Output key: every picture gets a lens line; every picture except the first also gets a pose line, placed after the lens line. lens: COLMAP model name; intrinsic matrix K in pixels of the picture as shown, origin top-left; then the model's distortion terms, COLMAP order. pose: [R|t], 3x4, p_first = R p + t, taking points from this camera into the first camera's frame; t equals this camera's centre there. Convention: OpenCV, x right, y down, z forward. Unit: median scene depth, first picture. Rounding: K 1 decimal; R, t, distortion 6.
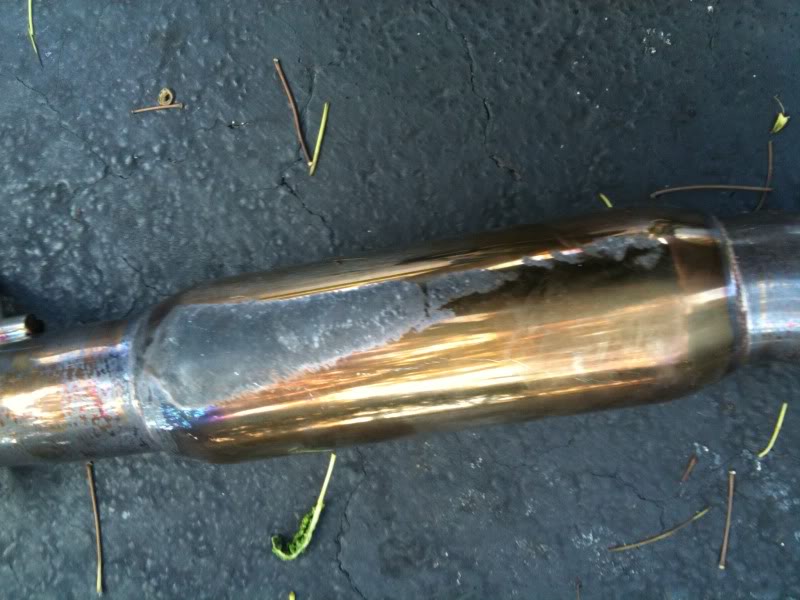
lens RADIAL K [[679.5, 0, 398.9], [0, 679.5, 294.3], [0, 0, 1]] dist [0.045868, -0.094526]
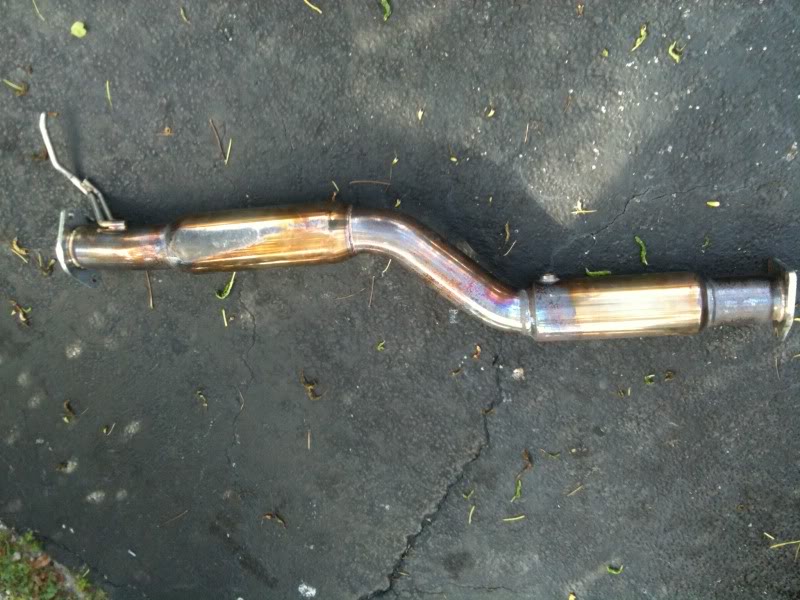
lens RADIAL K [[679.5, 0, 398.9], [0, 679.5, 294.3], [0, 0, 1]] dist [0.045868, -0.094526]
pose [[0.995808, 0.035480, 0.084311, 0.331239], [-0.063769, 0.930077, 0.361788, -0.699770], [-0.065580, -0.365648, 0.928440, -1.672661]]
